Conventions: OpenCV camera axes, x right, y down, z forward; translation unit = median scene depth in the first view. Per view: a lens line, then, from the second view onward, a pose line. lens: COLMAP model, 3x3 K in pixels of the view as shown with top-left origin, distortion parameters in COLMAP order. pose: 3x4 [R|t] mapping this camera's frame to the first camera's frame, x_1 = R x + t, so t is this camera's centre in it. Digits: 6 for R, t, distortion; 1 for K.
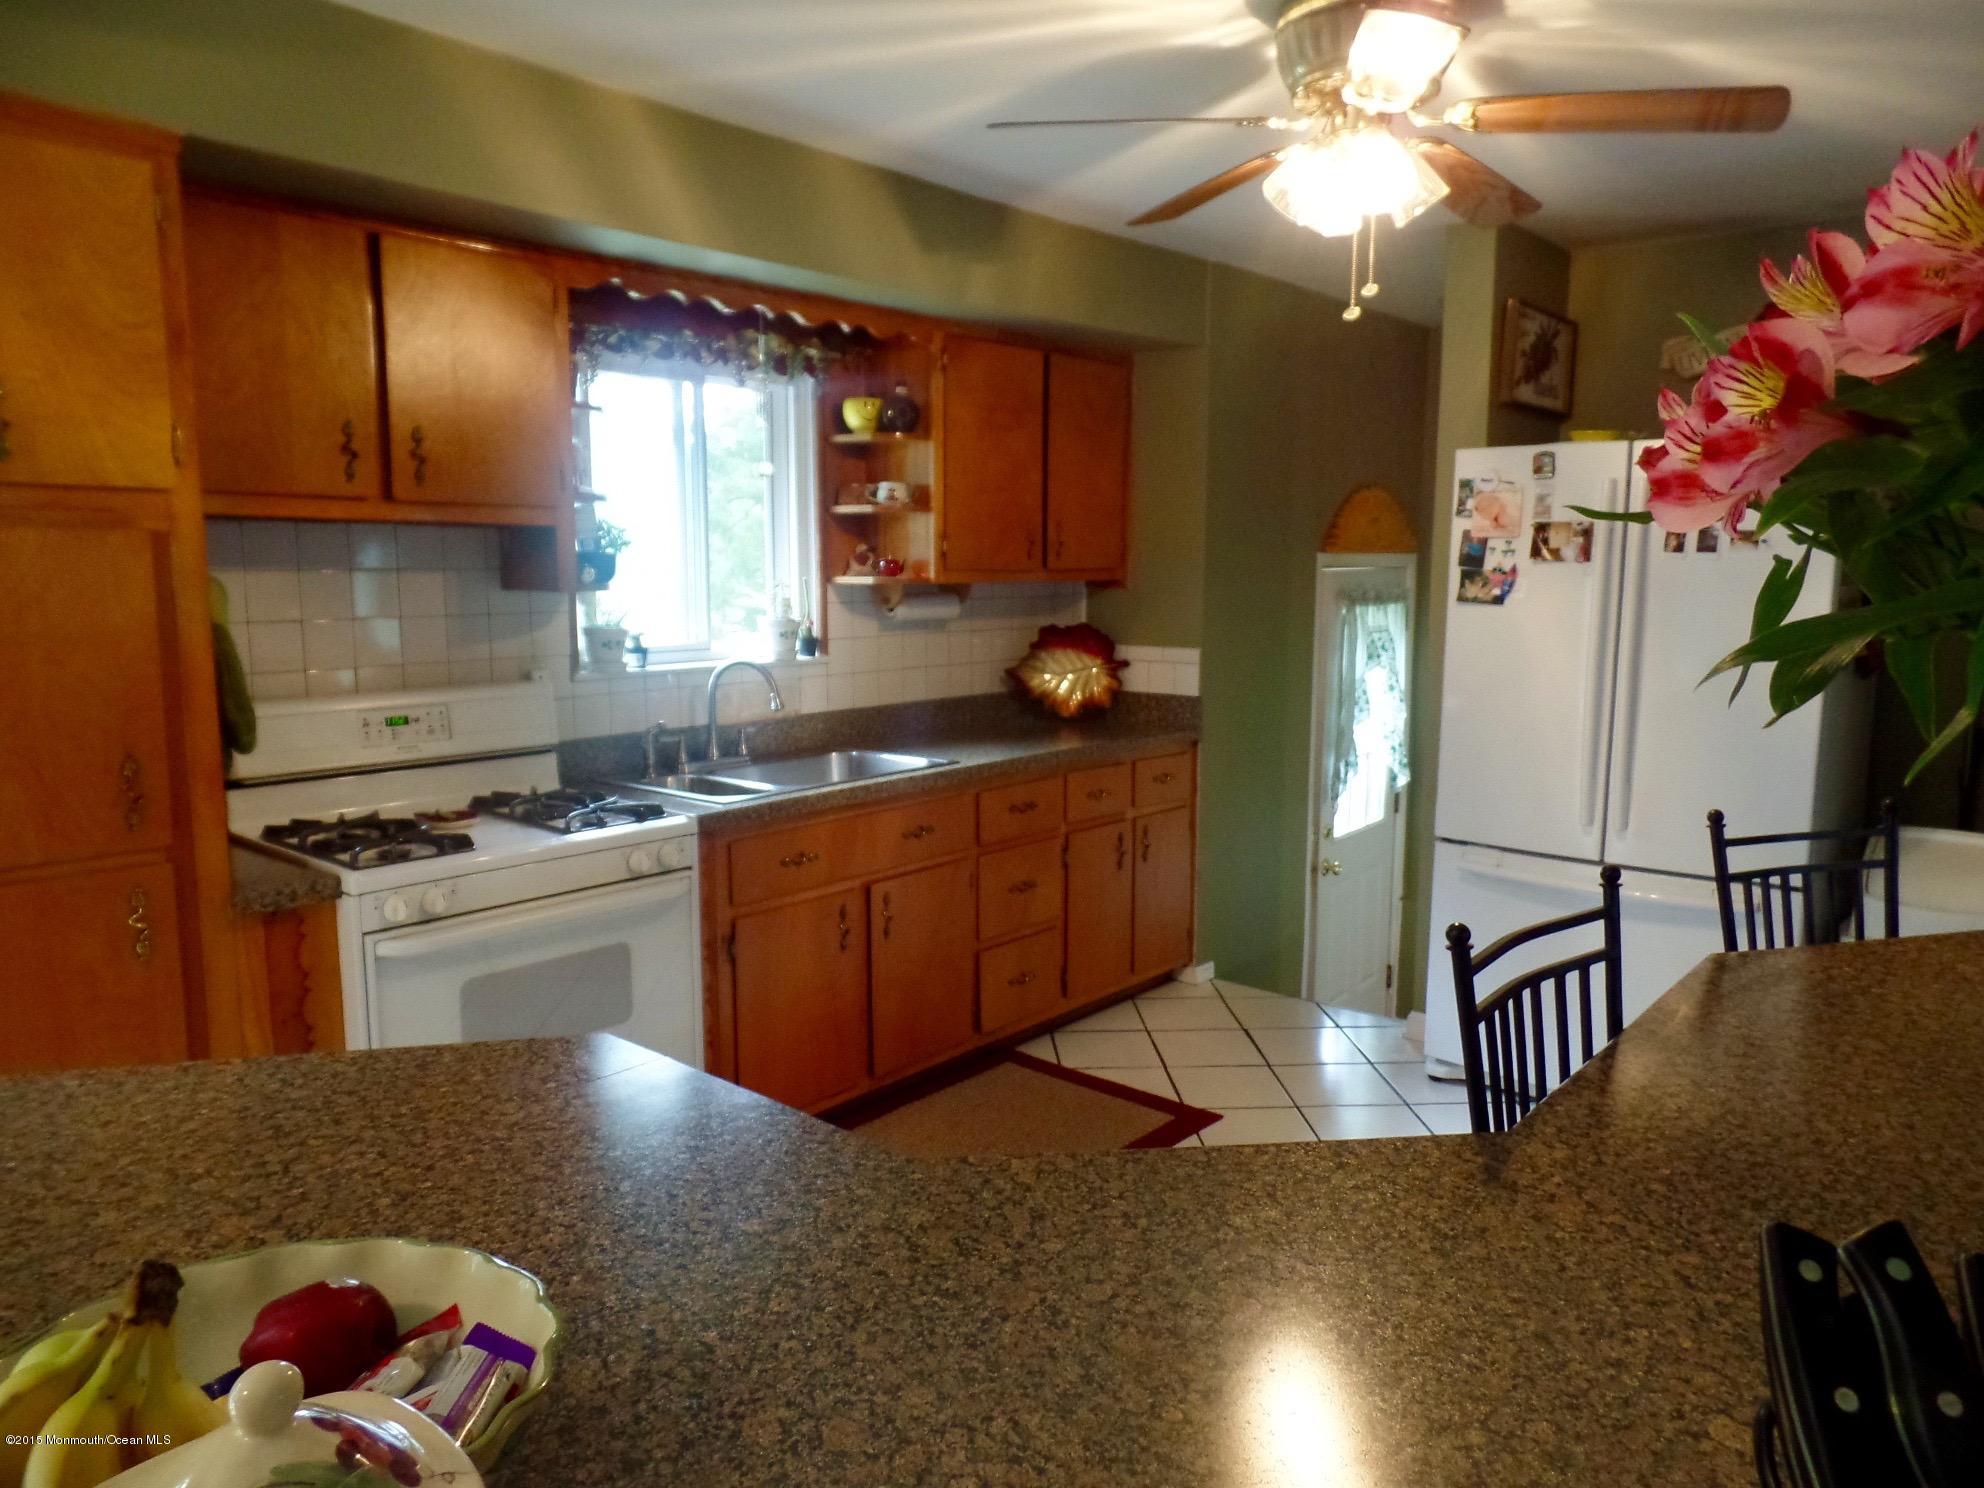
lens RADIAL K [[1381.7, 0, 998.1], [0, 1381.7, 752.4], [0, 0, 1]] dist [0.009224, 0.005562]
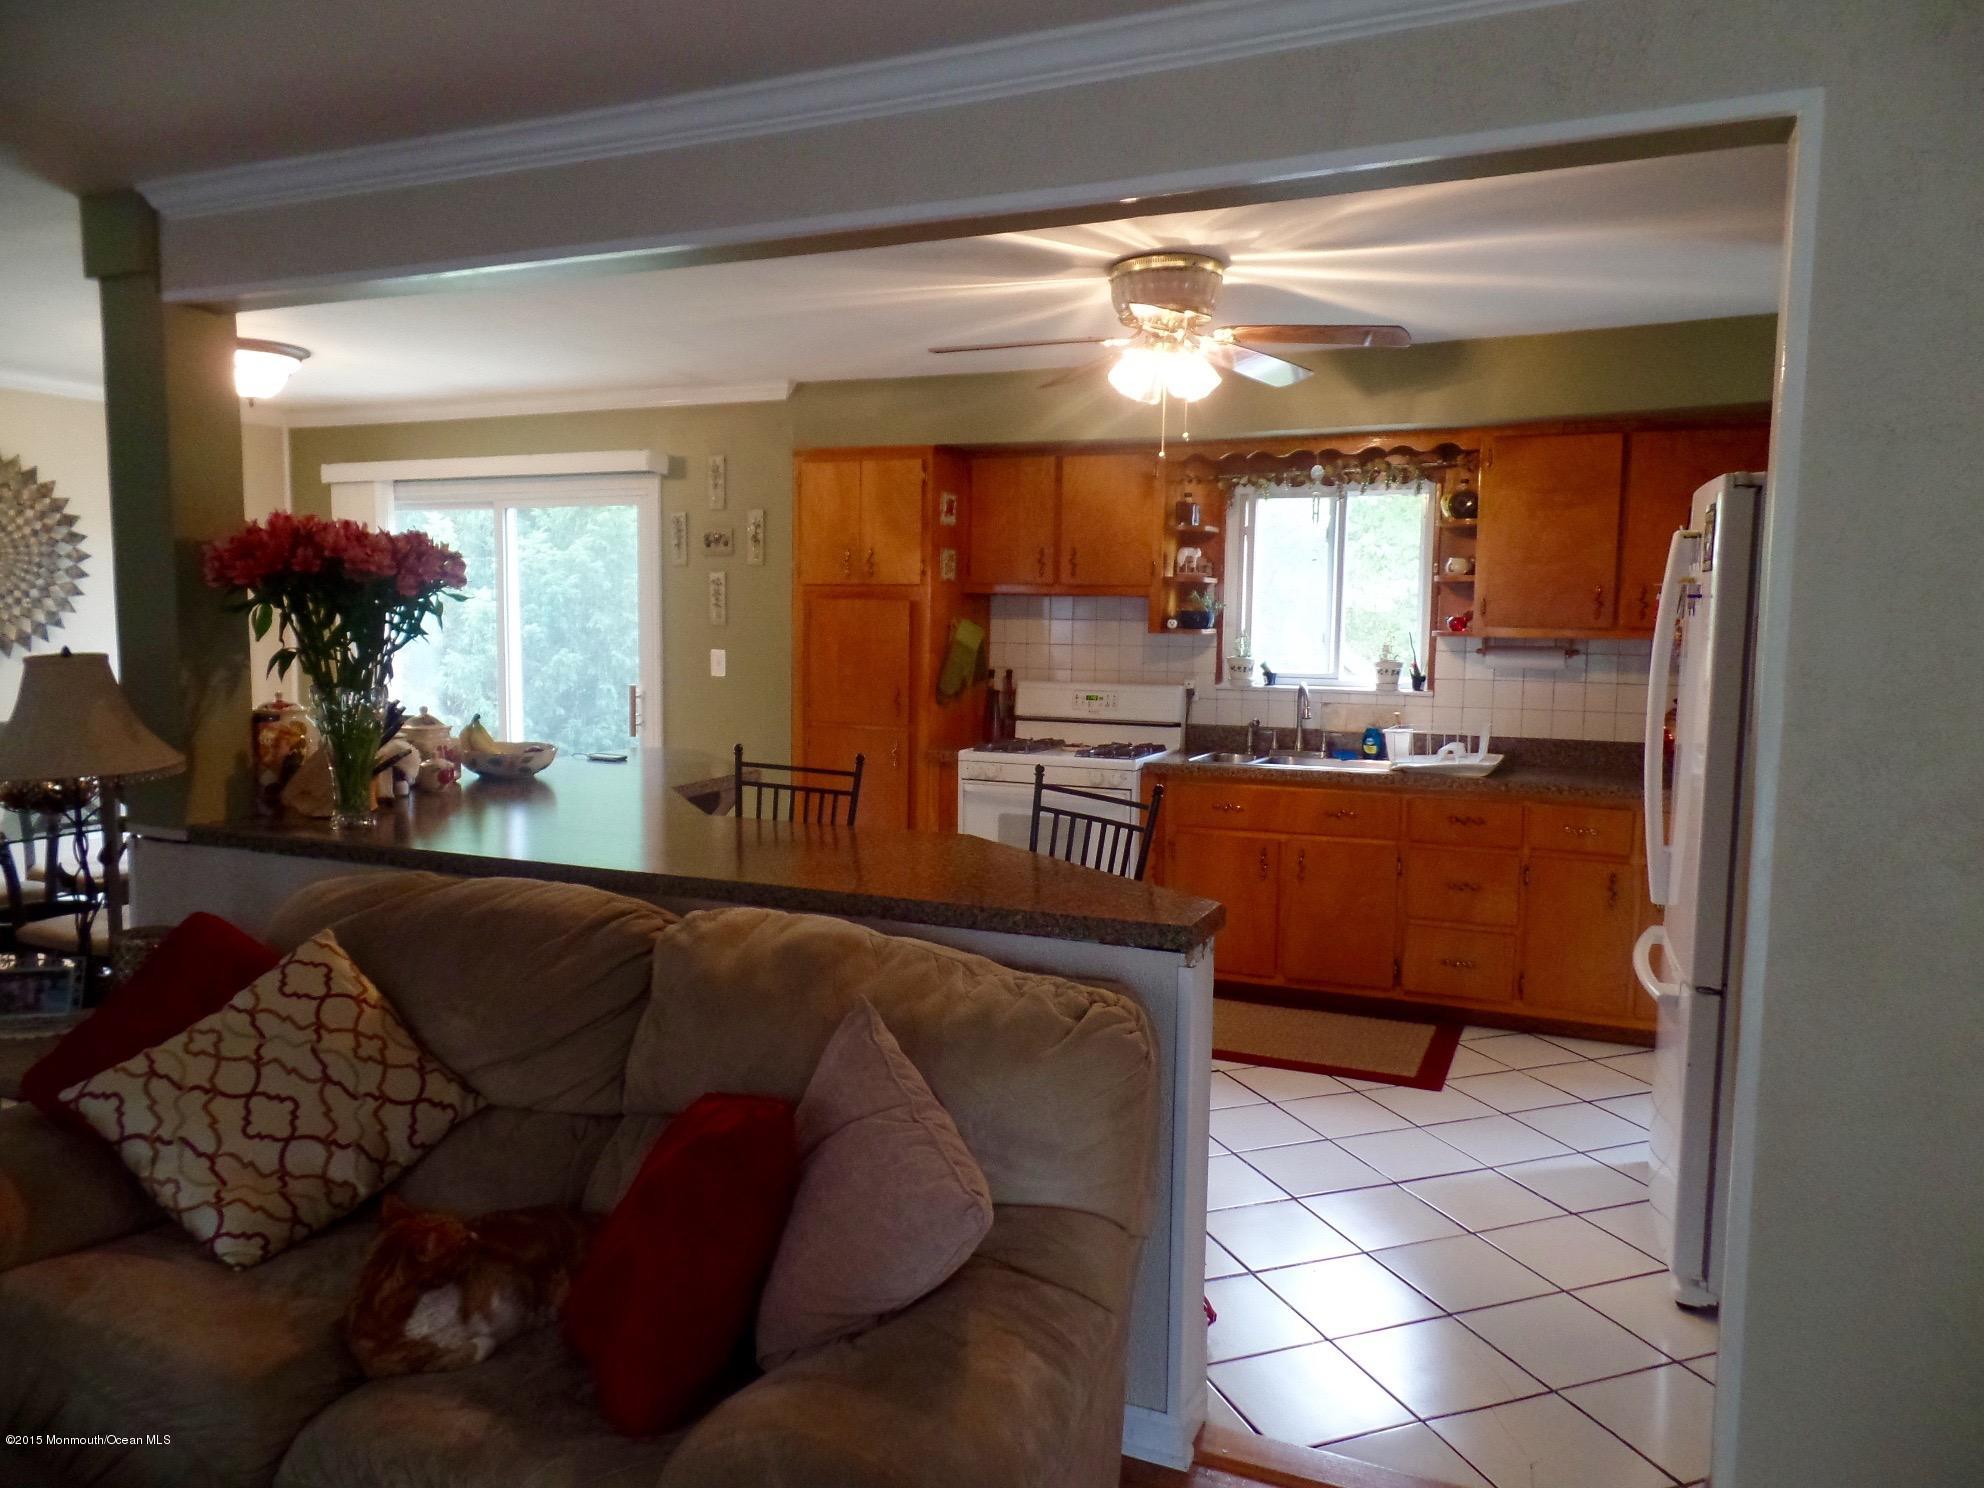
lens RADIAL K [[1381.7, 0, 996.4], [0, 1381.7, 754.7], [0, 0, 1]] dist [0.009224, 0.005562]
pose [[0.278810, 0.097414, -0.955393, 1.197212], [-0.145234, 0.987677, 0.058323, -0.032596], [0.949301, 0.122495, 0.289522, 0.283962]]
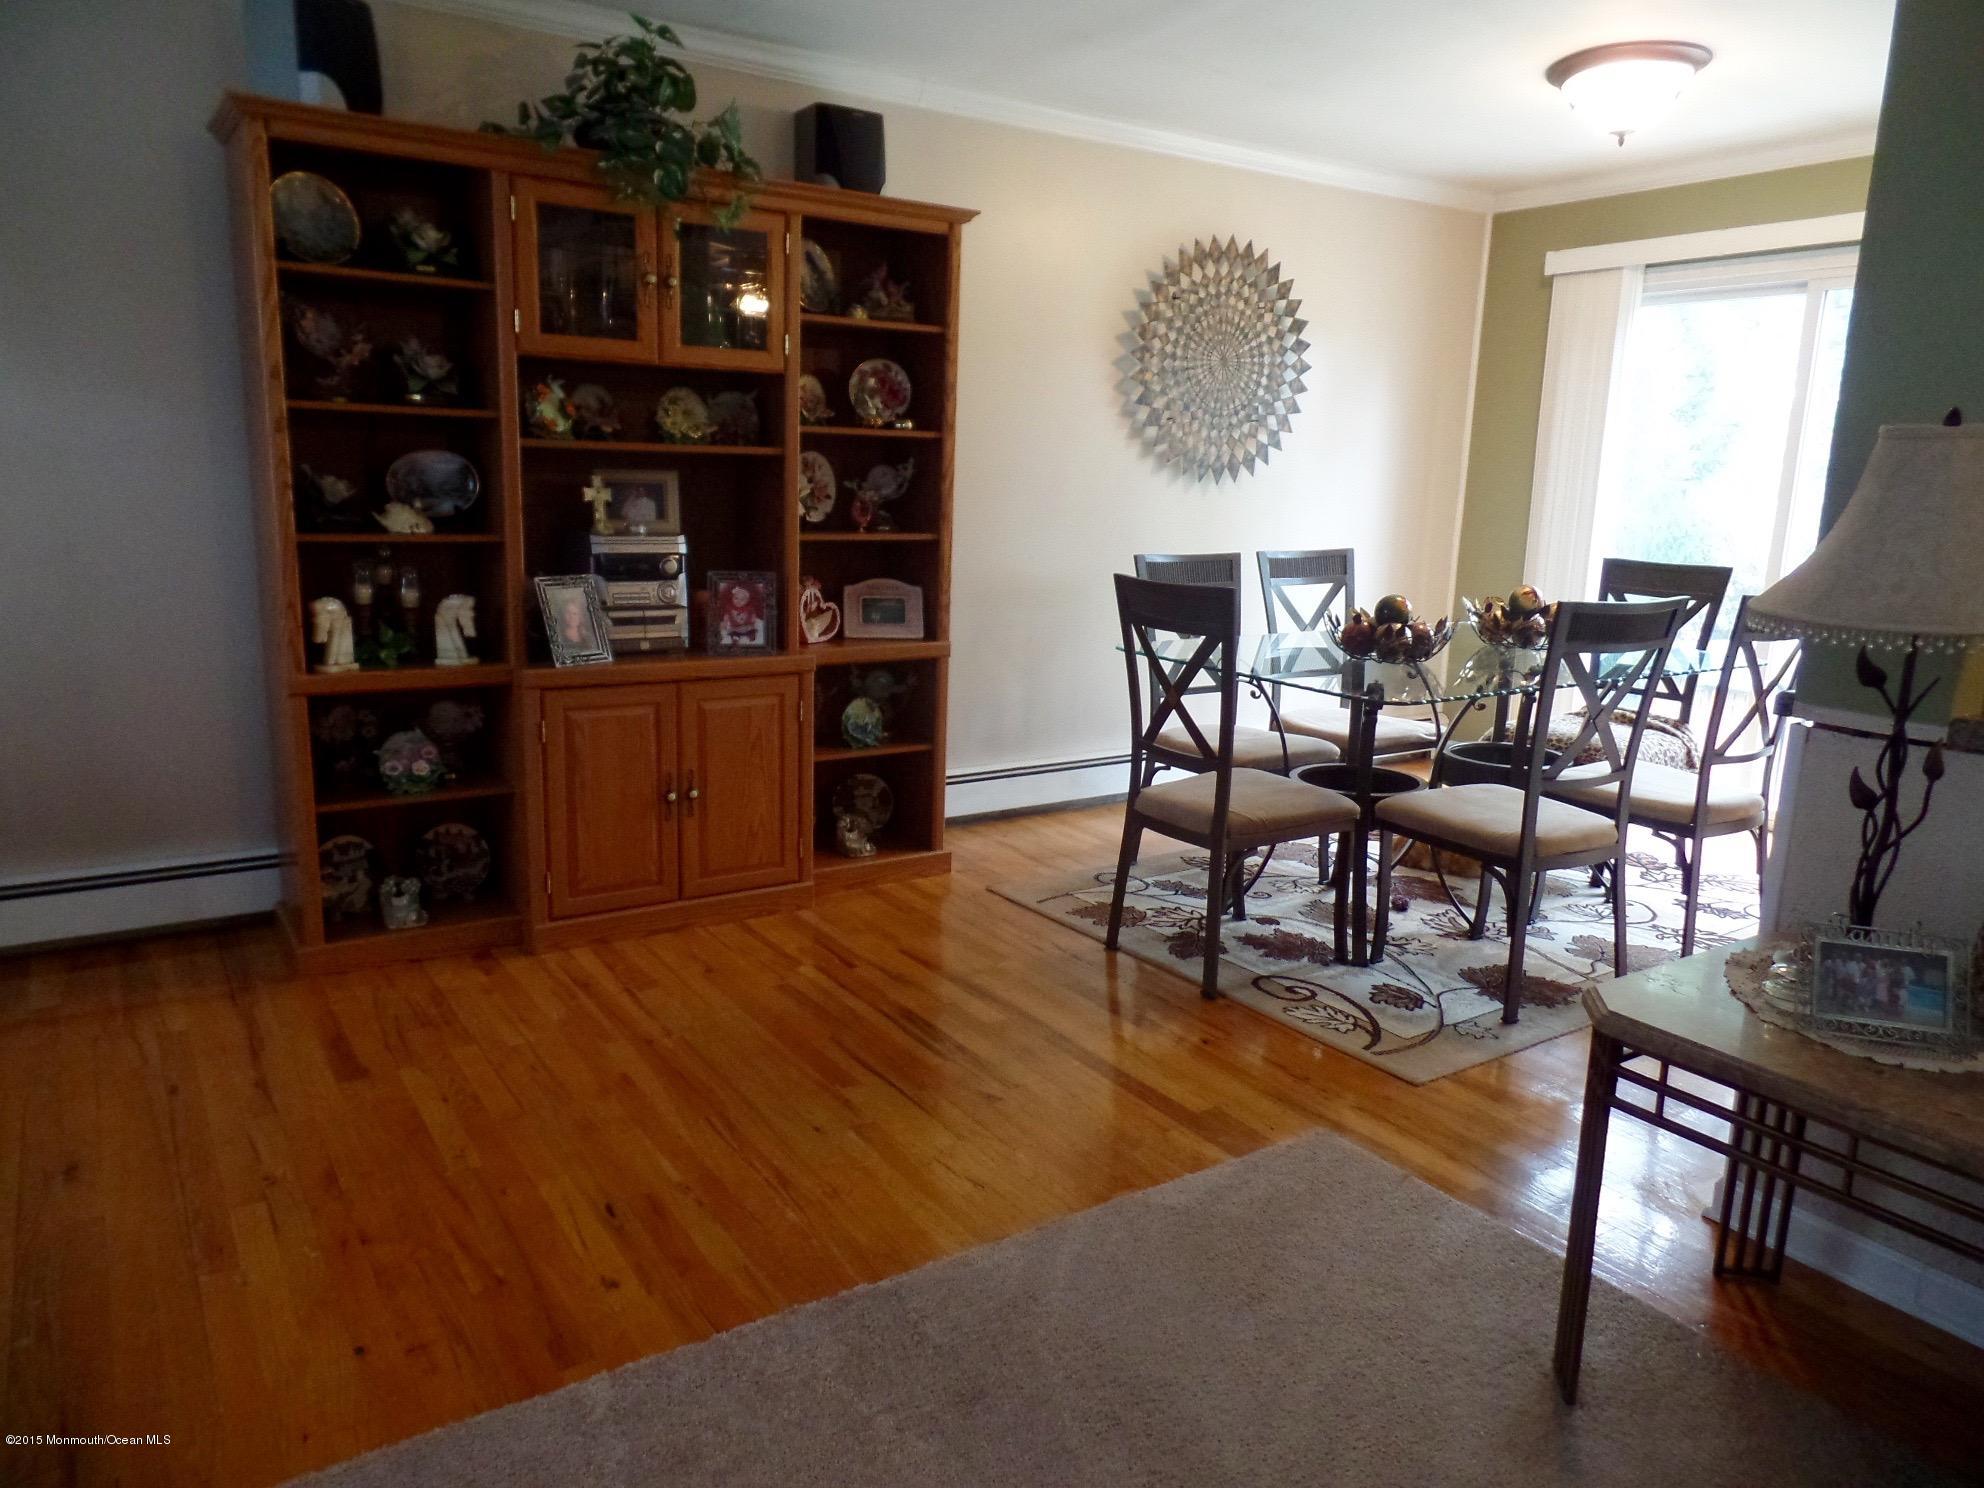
lens RADIAL K [[1381.7, 0, 998.0], [0, 1381.7, 742.2], [0, 0, 1]] dist [0.009224, 0.005562]
pose [[-0.269012, 0.179308, -0.946299, 0.802619], [-0.162185, 0.960054, 0.228020, 0.093149], [0.949383, 0.214816, -0.229185, -0.211418]]
